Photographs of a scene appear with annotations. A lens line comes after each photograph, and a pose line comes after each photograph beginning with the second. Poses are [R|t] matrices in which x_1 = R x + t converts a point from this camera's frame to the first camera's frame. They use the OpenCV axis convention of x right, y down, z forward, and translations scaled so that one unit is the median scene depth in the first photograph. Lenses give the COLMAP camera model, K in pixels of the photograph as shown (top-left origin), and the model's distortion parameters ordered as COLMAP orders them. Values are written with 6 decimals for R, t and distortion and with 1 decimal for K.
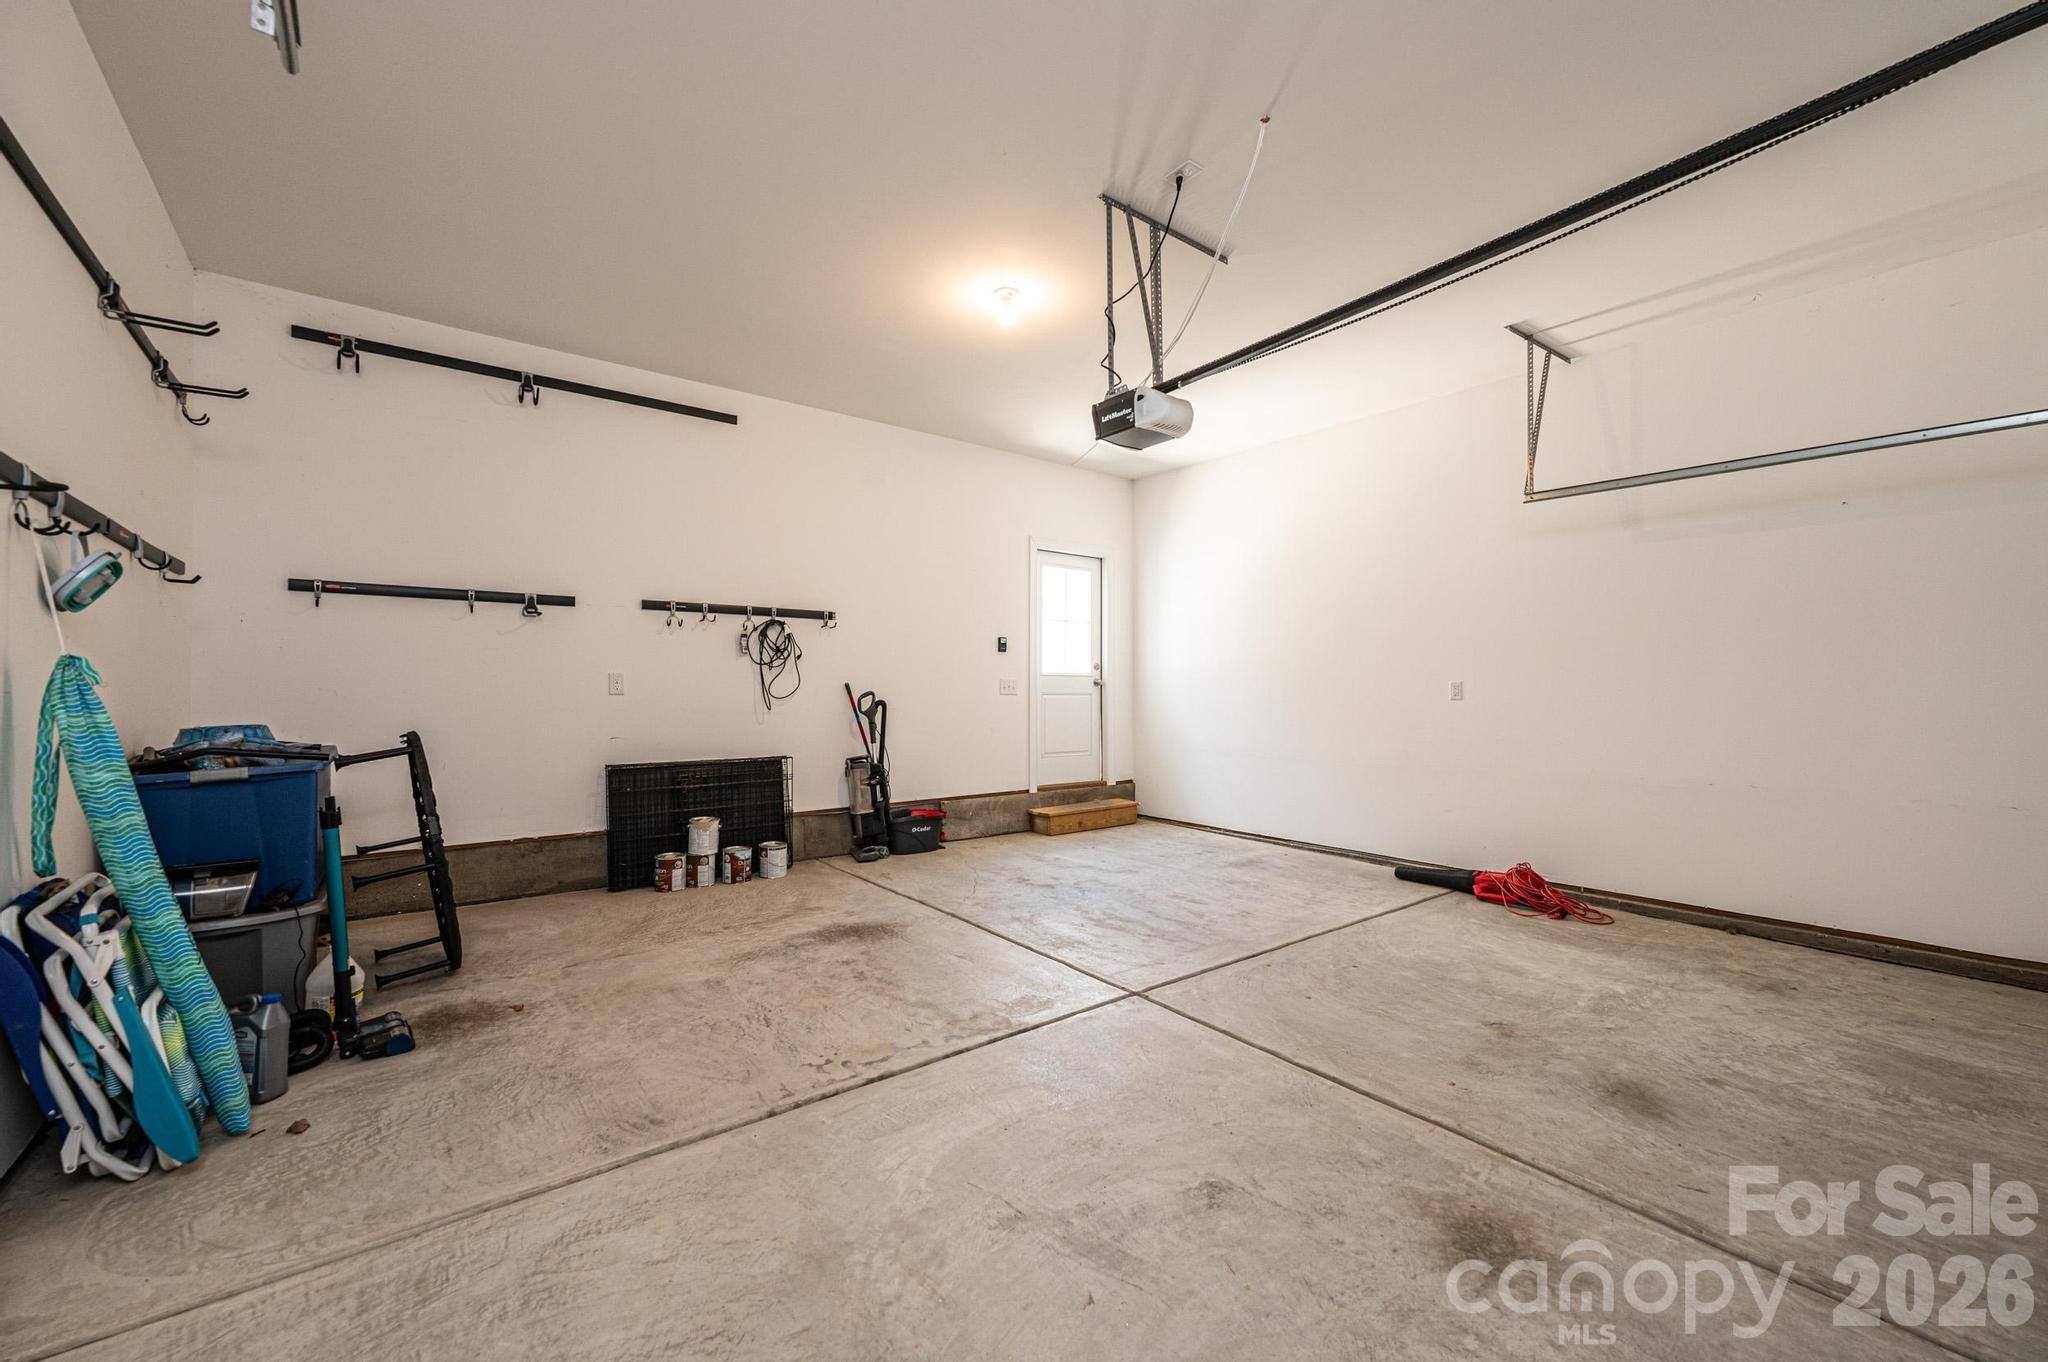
lens RADIAL K [[819.2, 0, 1022.0], [0, 819.2, 686.7], [0, 0, 1]] dist [-0.000391, -0.000362]
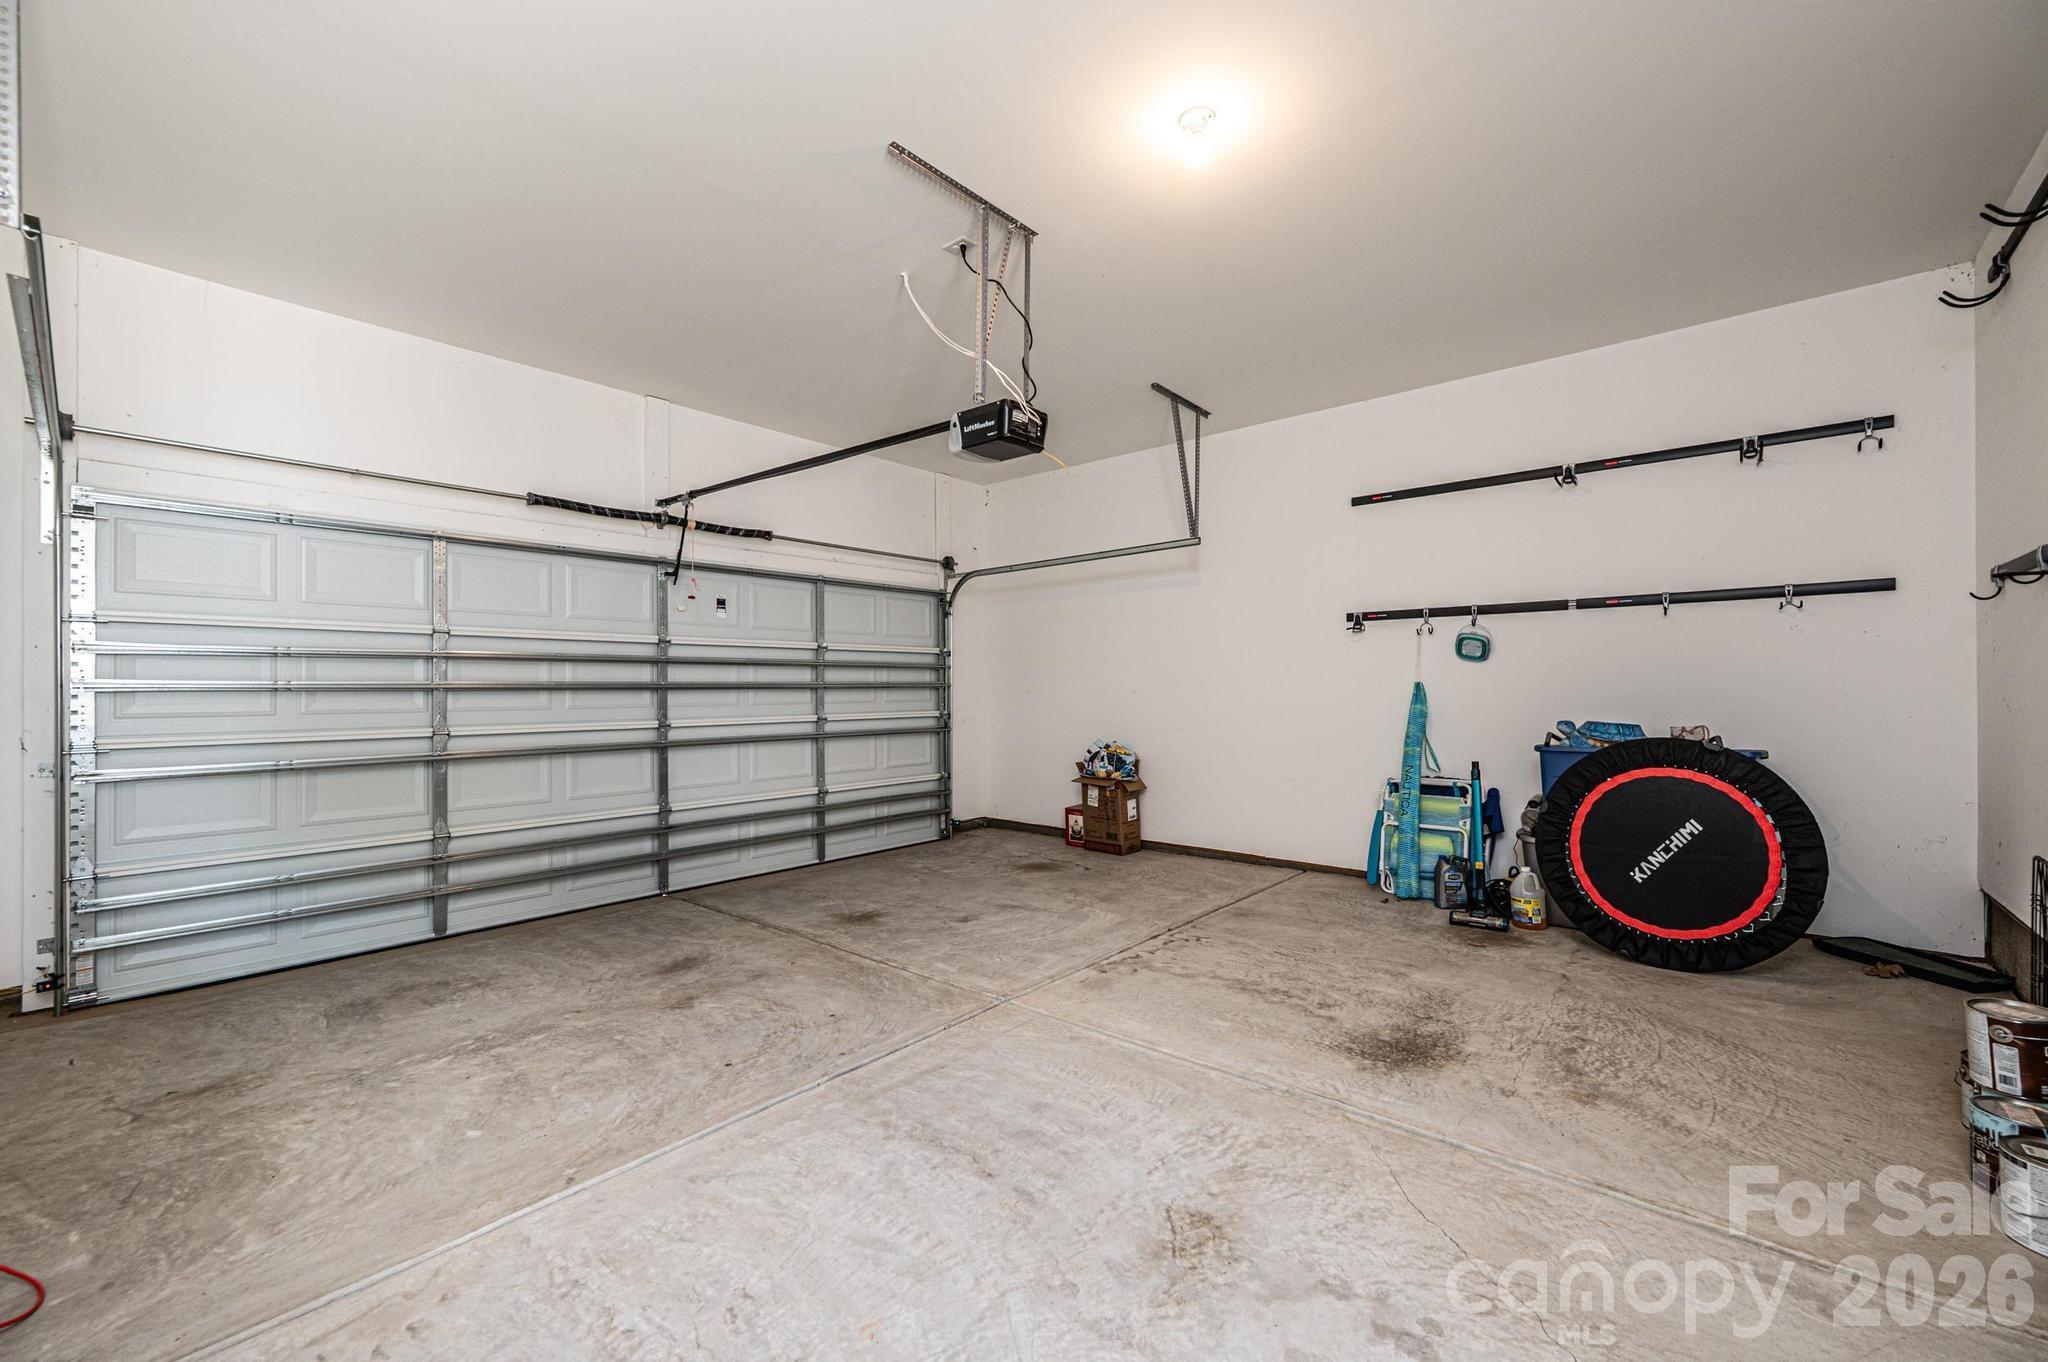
lens RADIAL K [[819.2, 0, 1027.1], [0, 819.2, 686.6], [0, 0, 1]] dist [-0.000391, -0.000362]
pose [[-0.980971, 0.002168, -0.194144, 0.310688], [0.003036, 0.999987, -0.004172, -0.011258], [0.194133, -0.004682, -0.980964, 2.014945]]
